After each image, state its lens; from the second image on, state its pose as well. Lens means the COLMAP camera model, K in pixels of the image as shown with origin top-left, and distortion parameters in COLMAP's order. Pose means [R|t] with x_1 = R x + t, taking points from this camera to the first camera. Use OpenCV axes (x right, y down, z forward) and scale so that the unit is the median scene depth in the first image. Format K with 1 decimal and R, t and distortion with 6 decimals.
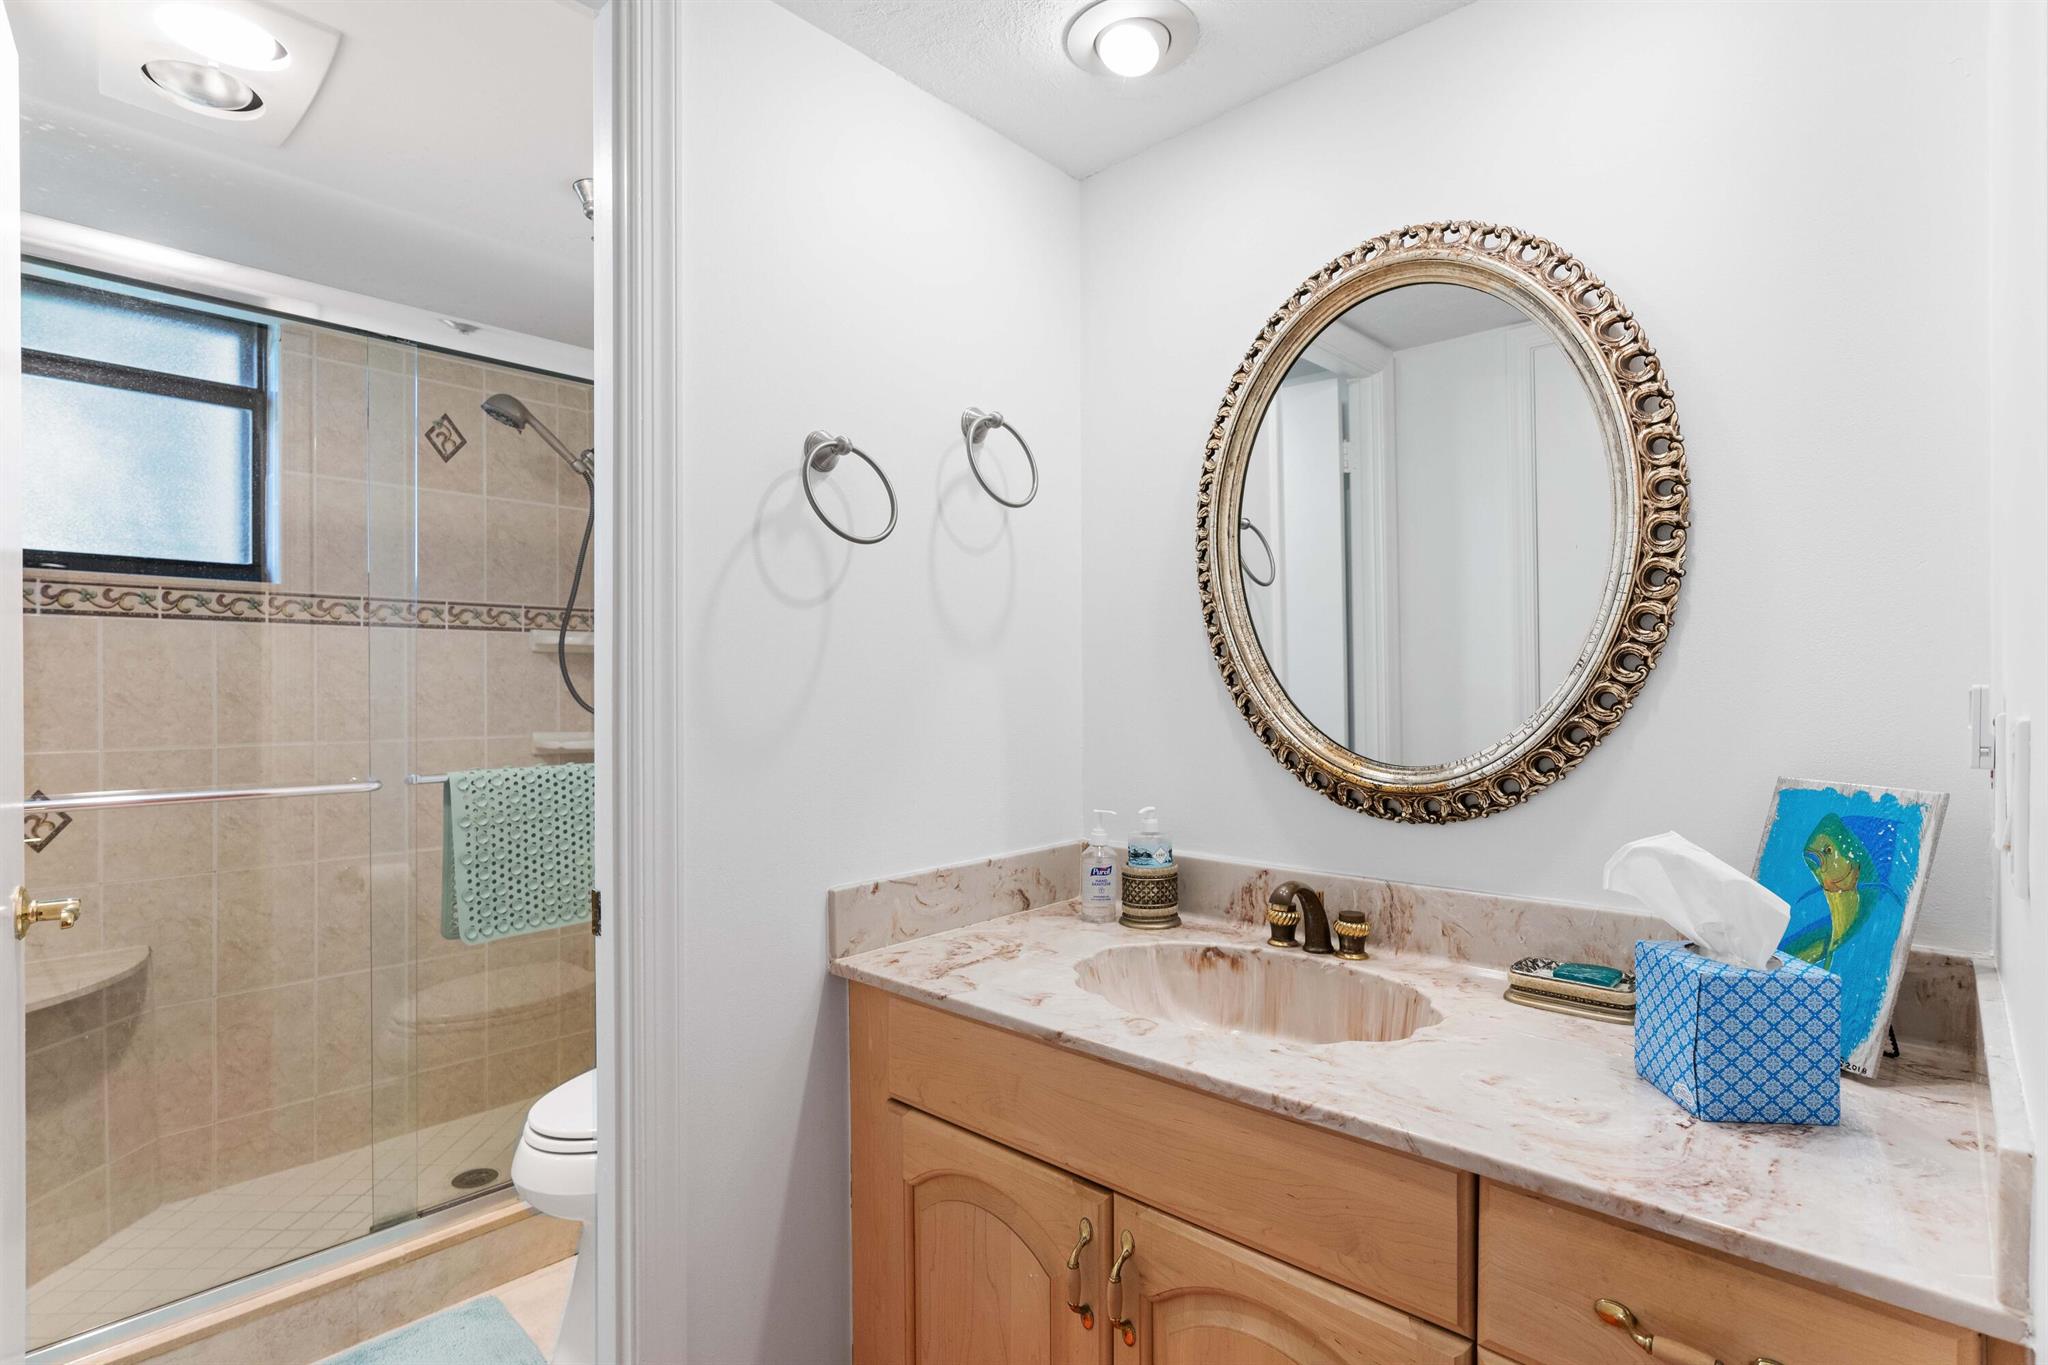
lens RADIAL K [[990.1, 0, 1021.7], [0, 990.1, 692.9], [0, 0, 1]] dist [-0.013583, 0.007454]
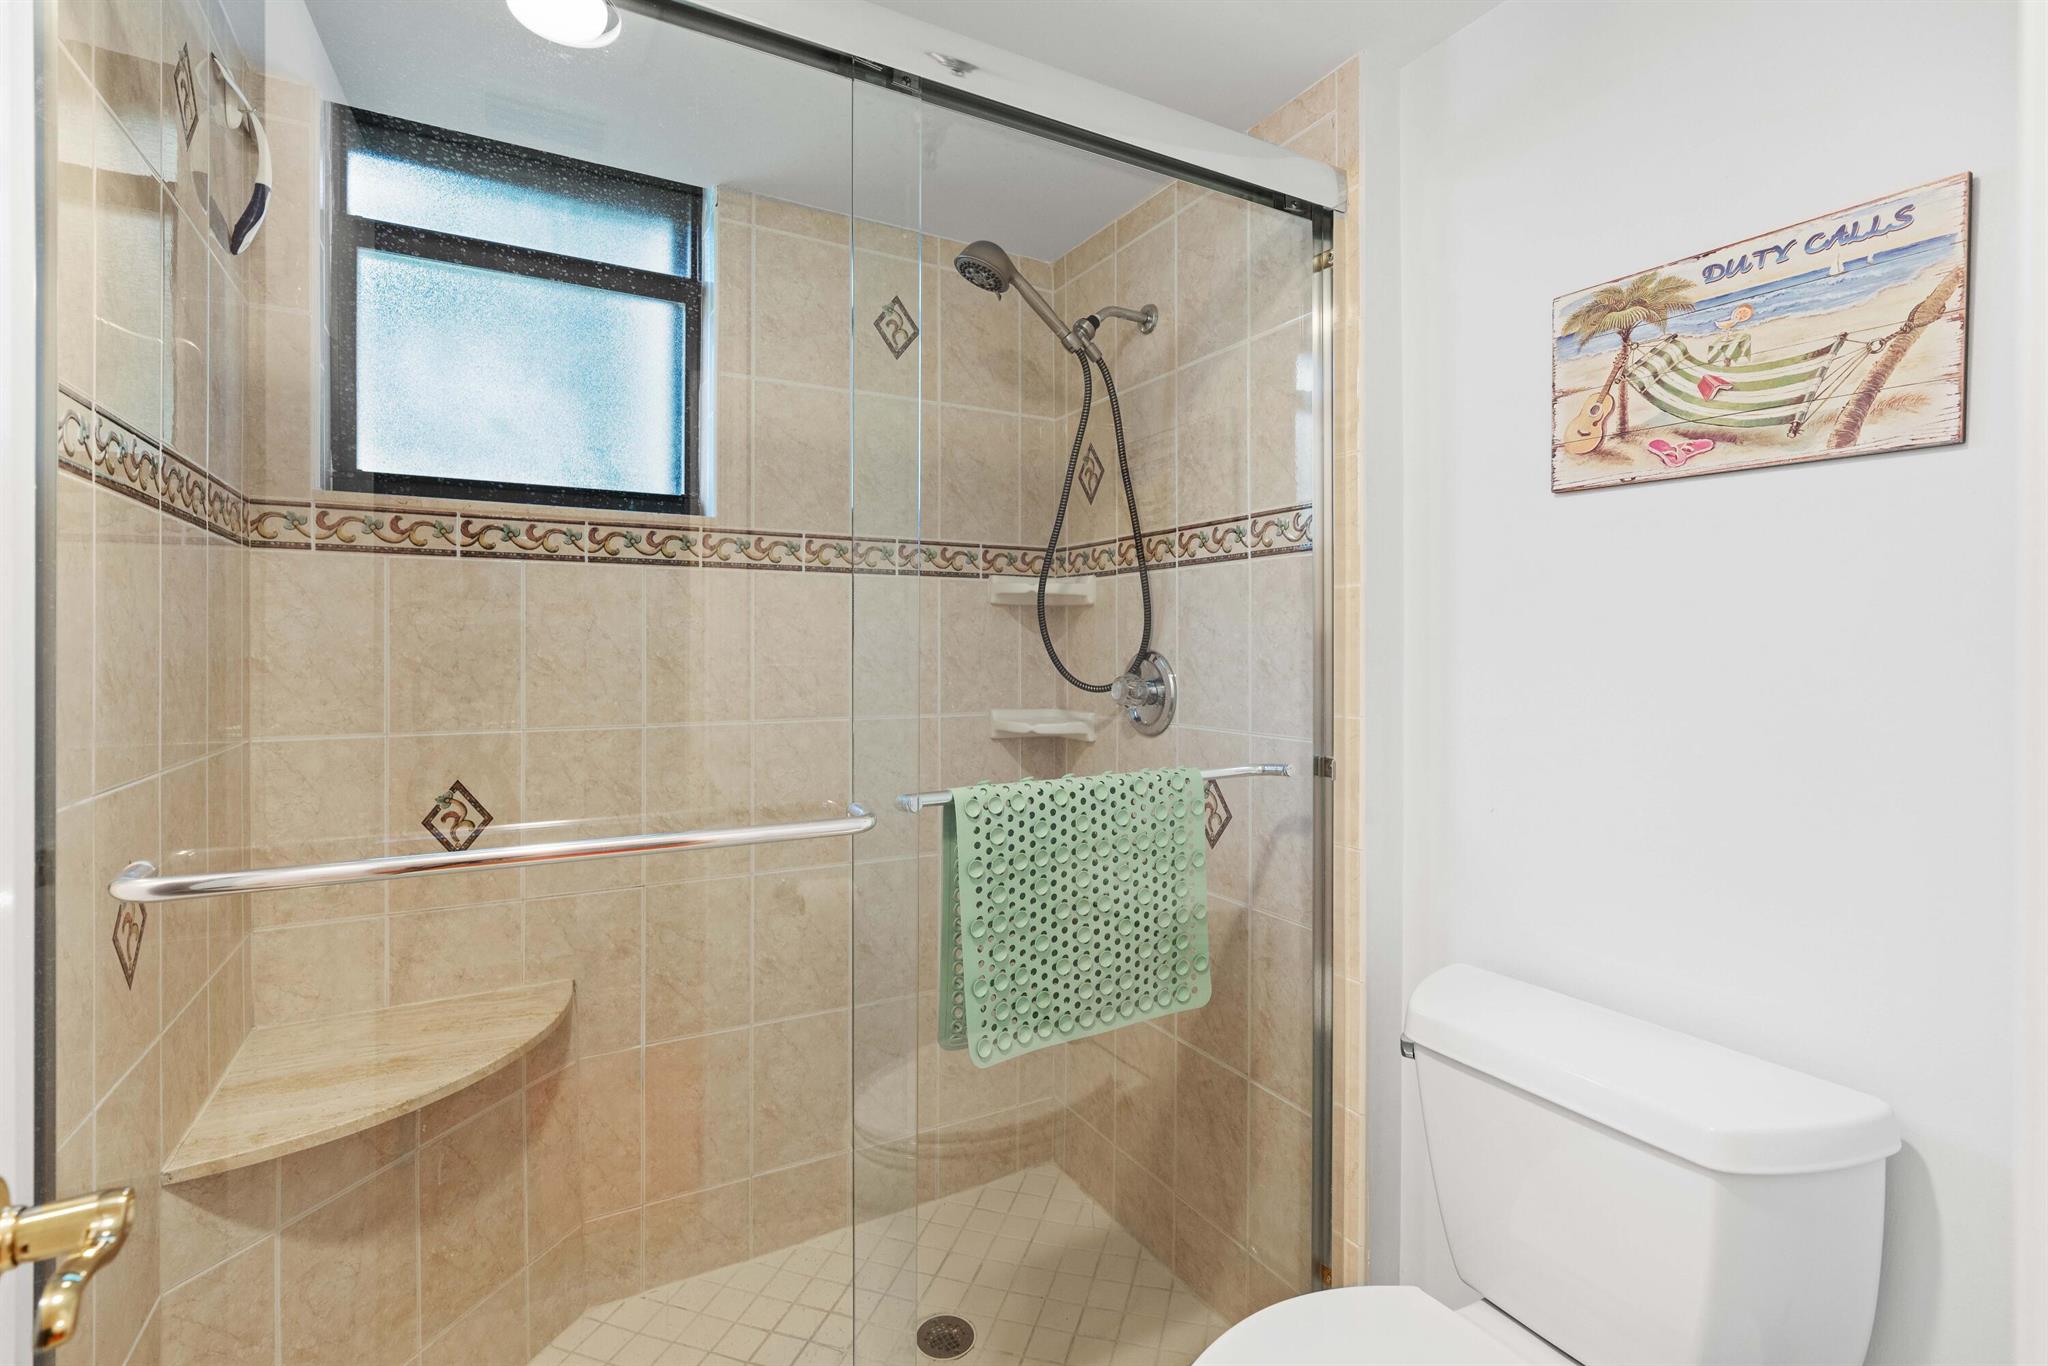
lens RADIAL K [[942.0, 0, 1023.8], [0, 942.0, 654.8], [0, 0, 1]] dist [-0.018623, 0.010166]
pose [[0.951773, 0.004583, -0.306769, -0.290889], [-0.004405, 0.999989, 0.001273, -0.004051], [0.306772, 0.000139, 0.951783, 0.366174]]
